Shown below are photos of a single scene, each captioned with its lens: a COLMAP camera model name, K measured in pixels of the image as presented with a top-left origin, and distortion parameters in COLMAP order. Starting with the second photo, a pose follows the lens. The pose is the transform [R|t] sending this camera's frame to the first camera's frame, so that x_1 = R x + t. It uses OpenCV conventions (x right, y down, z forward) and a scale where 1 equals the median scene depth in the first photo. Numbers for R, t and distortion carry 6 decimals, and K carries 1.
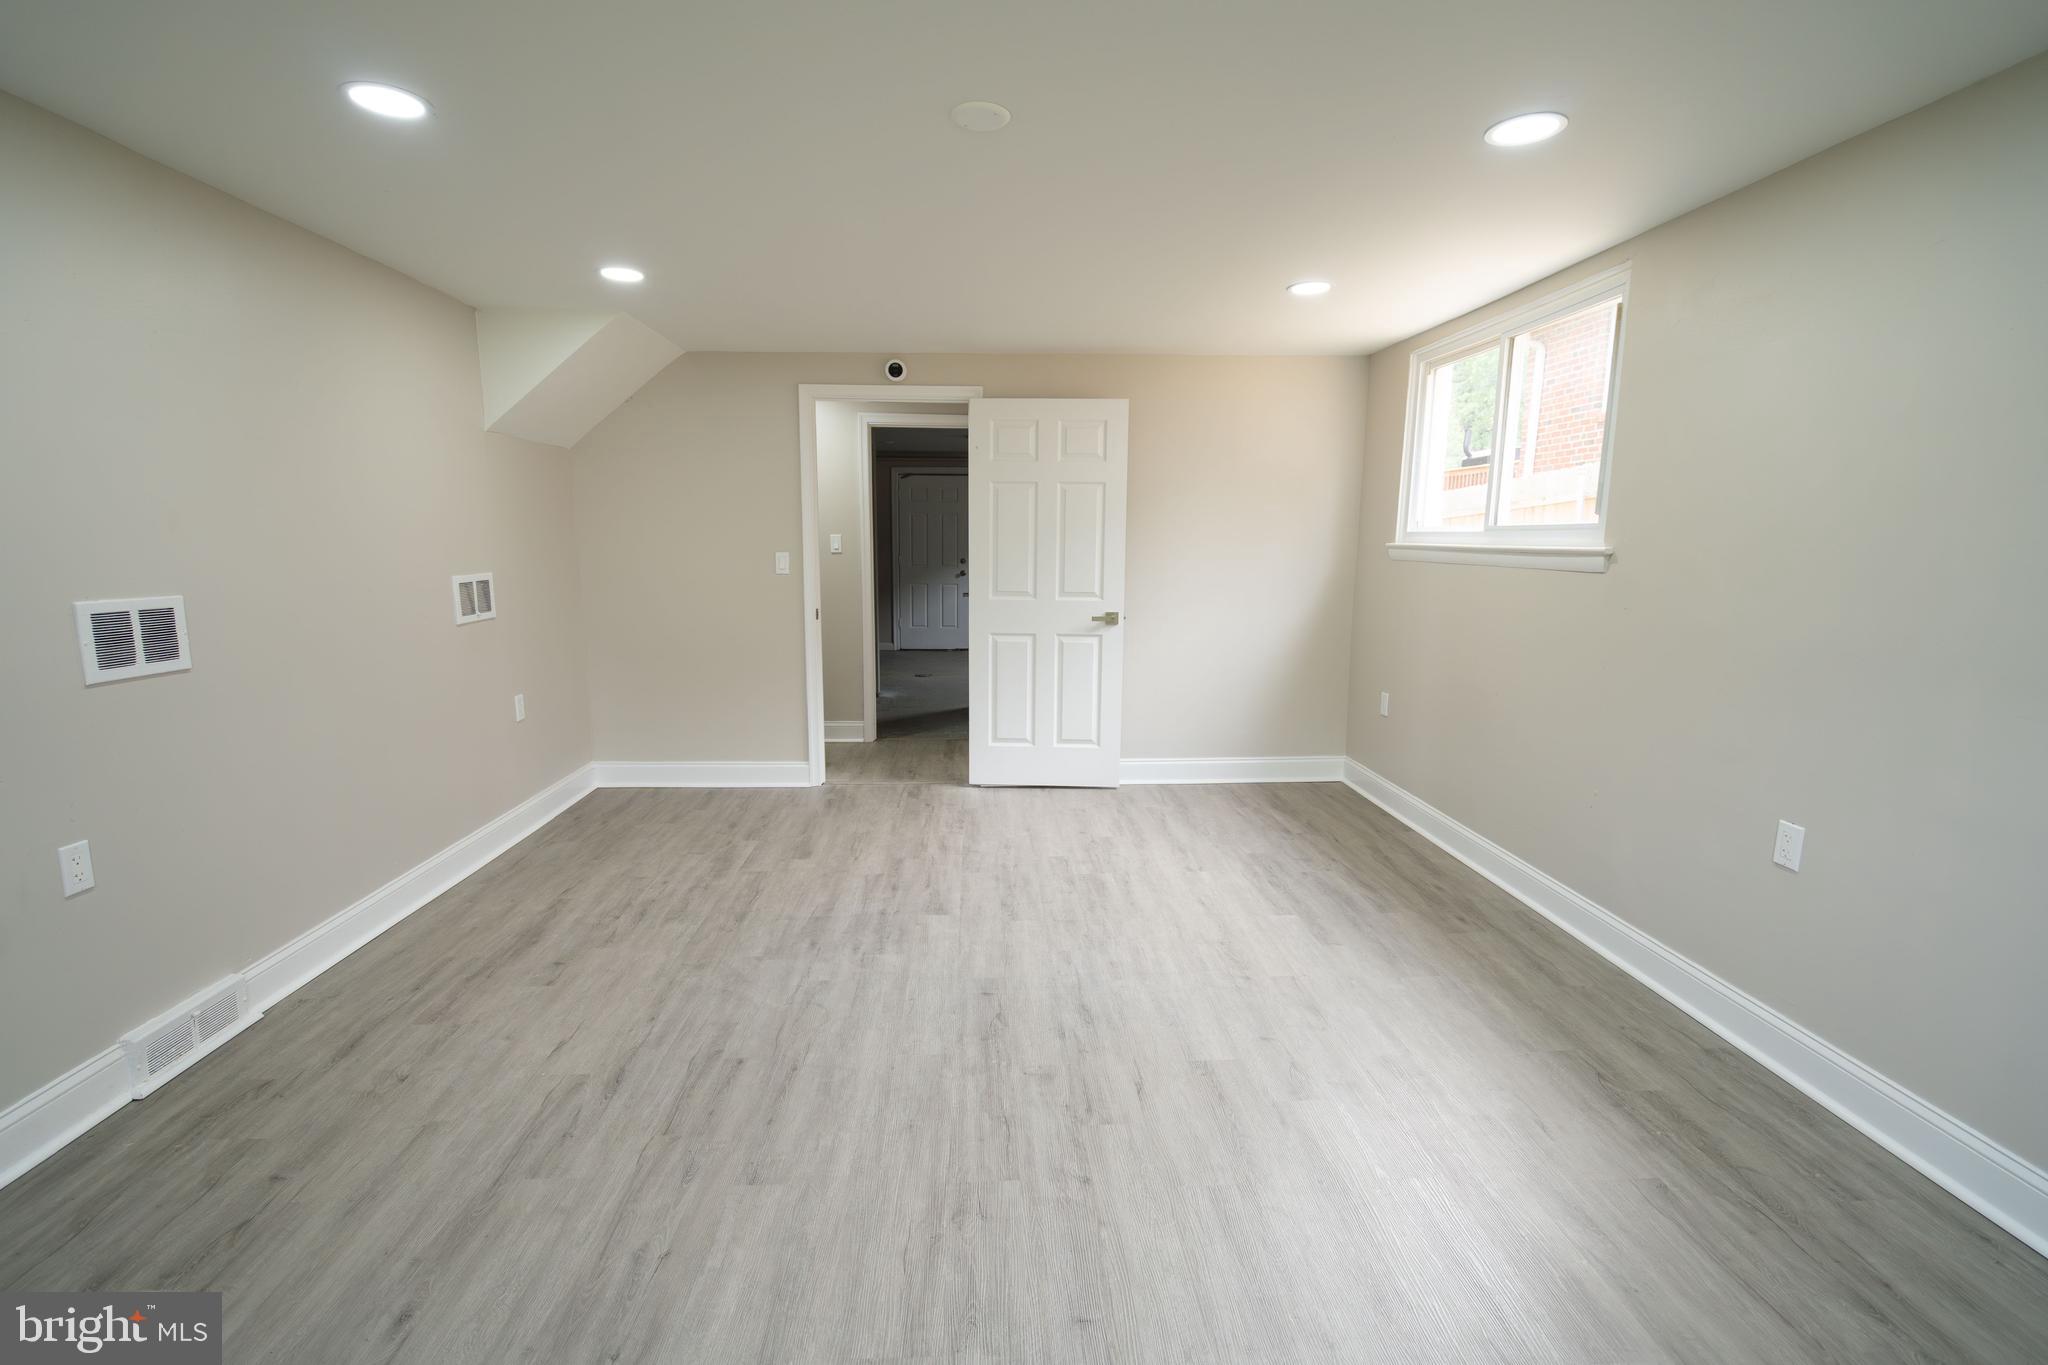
lens RADIAL K [[927.6, 0, 1004.0], [0, 927.6, 674.6], [0, 0, 1]] dist [-0.008942, 0.004483]
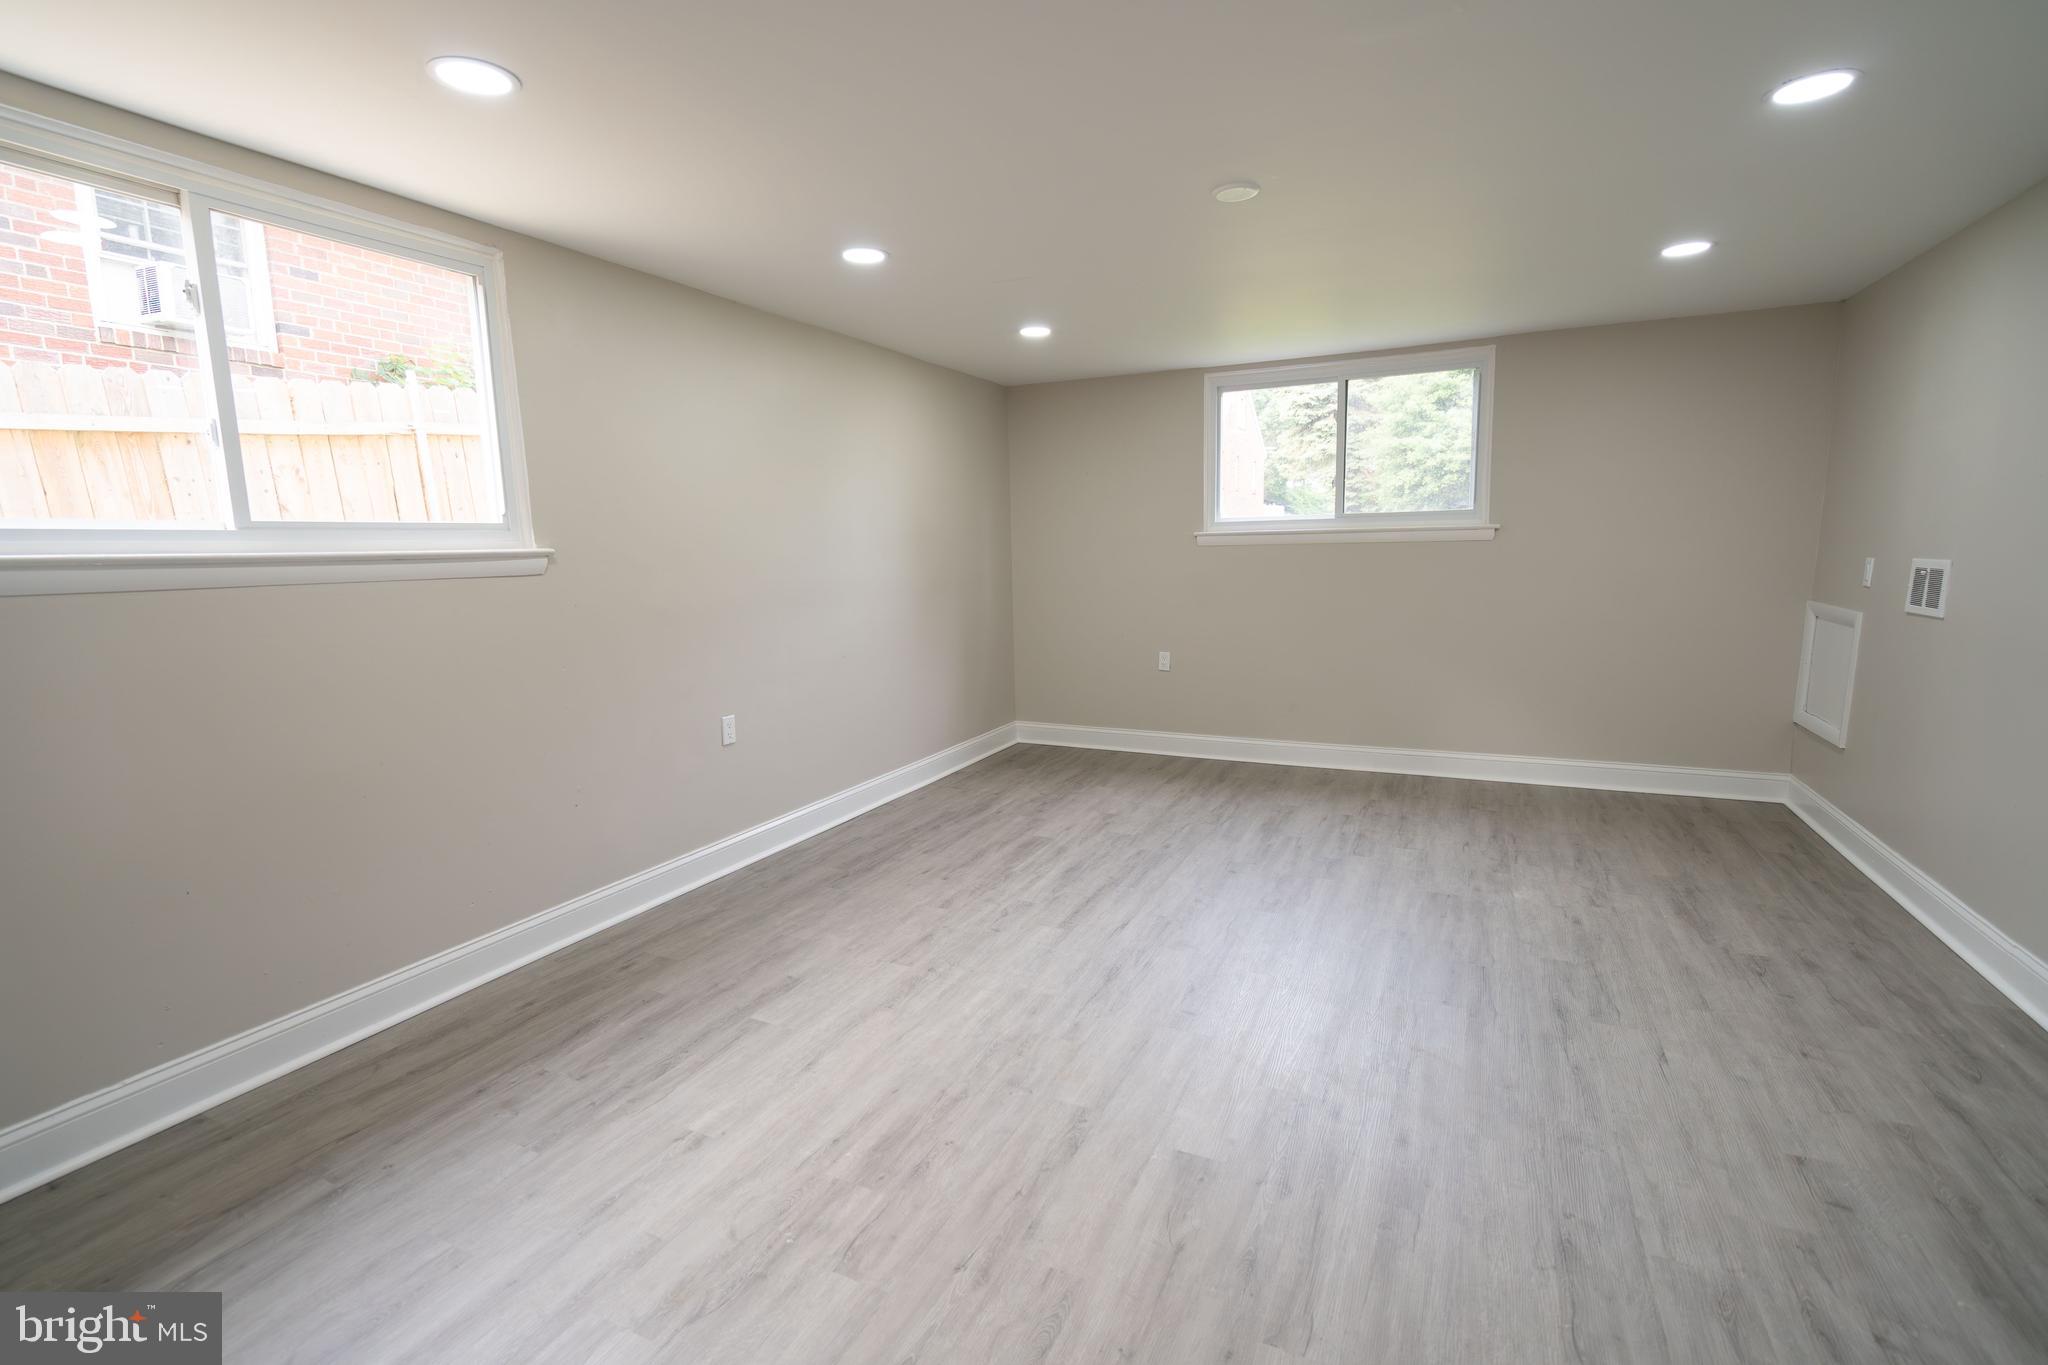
lens RADIAL K [[927.6, 0, 1032.0], [0, 927.6, 672.5], [0, 0, 1]] dist [-0.008942, 0.004483]
pose [[-0.892241, -0.047951, 0.449007, -0.235836], [0.083086, 0.959936, 0.267619, -0.210161], [-0.443851, 0.276086, -0.852510, 1.496762]]
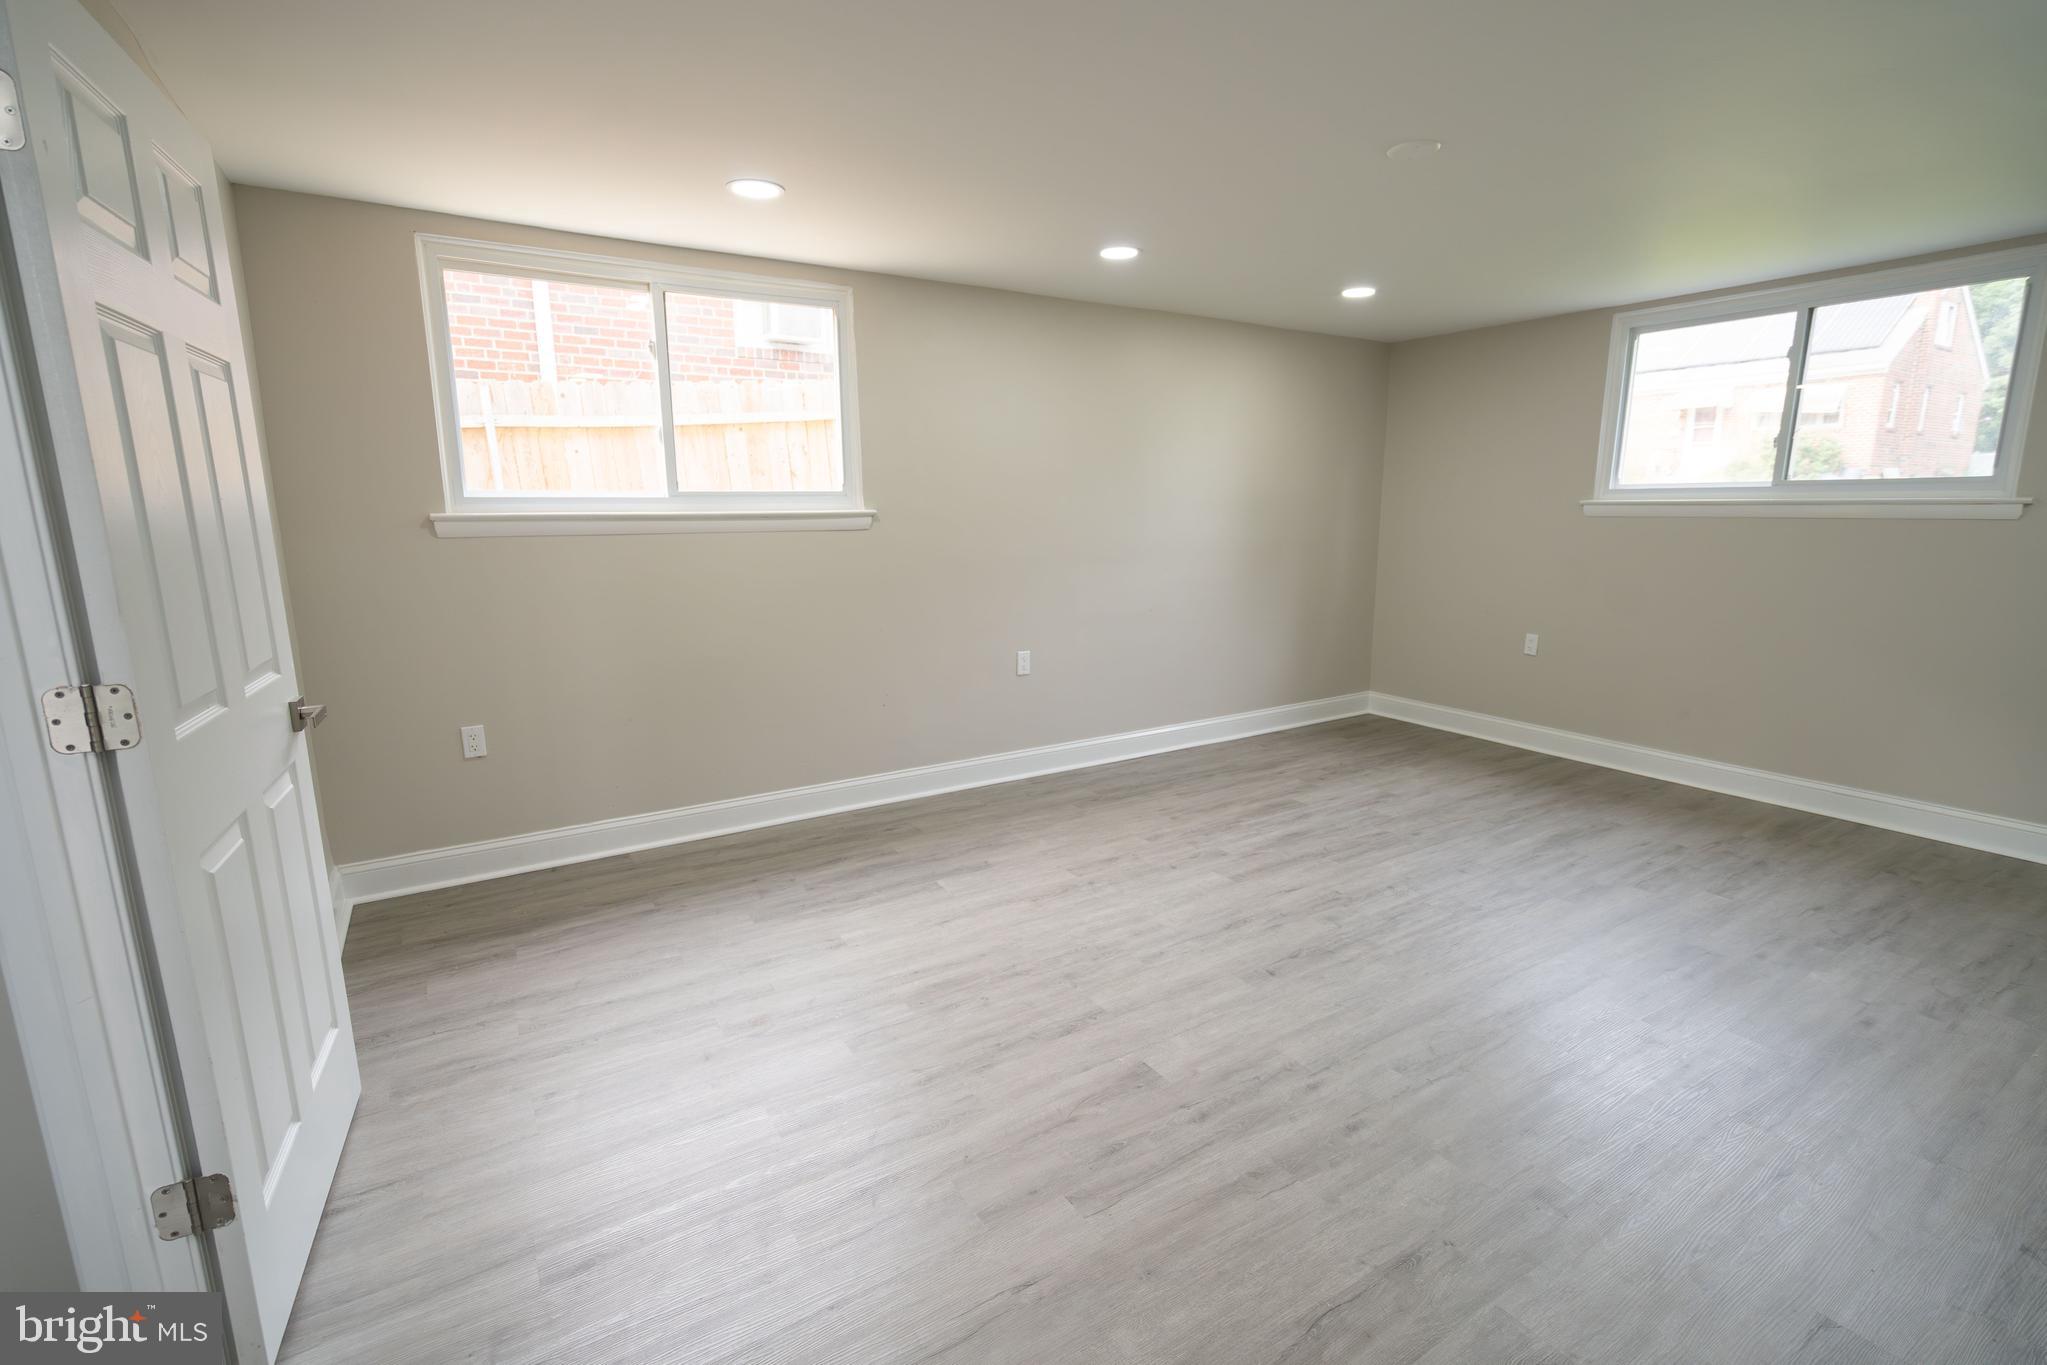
lens RADIAL K [[927.1, 0, 1040.2], [0, 927.1, 671.3], [0, 0, 1]] dist [-0.008942, 0.004483]
pose [[-0.519598, -0.154836, 0.840264, -0.559253], [0.127744, 0.958311, 0.255582, -0.203131], [-0.844807, 0.240139, -0.478157, 1.346545]]
